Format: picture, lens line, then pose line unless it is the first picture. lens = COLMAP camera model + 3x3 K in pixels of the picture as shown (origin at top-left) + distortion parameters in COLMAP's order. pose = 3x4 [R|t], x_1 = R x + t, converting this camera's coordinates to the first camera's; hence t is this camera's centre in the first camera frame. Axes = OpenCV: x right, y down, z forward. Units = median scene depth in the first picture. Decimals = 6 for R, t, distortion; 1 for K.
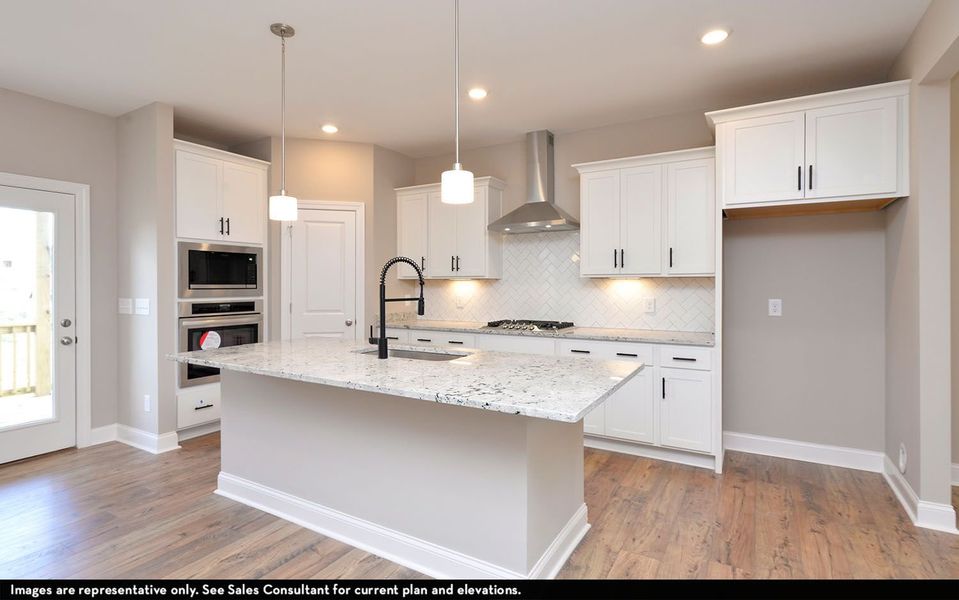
lens RADIAL K [[475.7, 0, 477.1], [0, 475.7, 286.2], [0, 0, 1]] dist [0.002401, 0.000028]
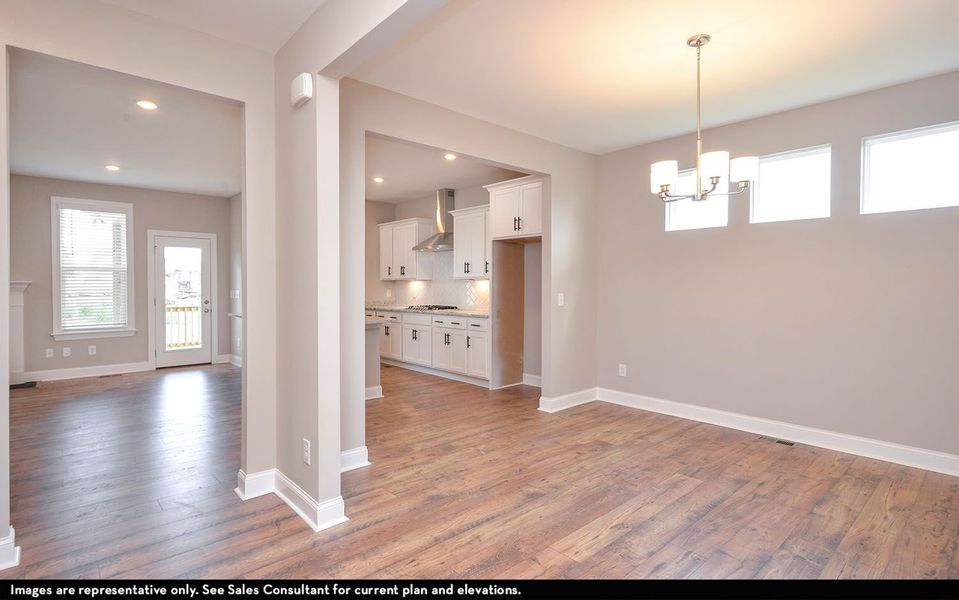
lens RADIAL K [[475.7, 0, 477.1], [0, 475.7, 286.2], [0, 0, 1]] dist [0.002401, 0.000028]
pose [[0.954350, 0.001389, -0.298686, 0.836568], [-0.001438, 0.999999, 0.000057, 0.006743], [0.298686, 0.000375, 0.954351, -0.591805]]
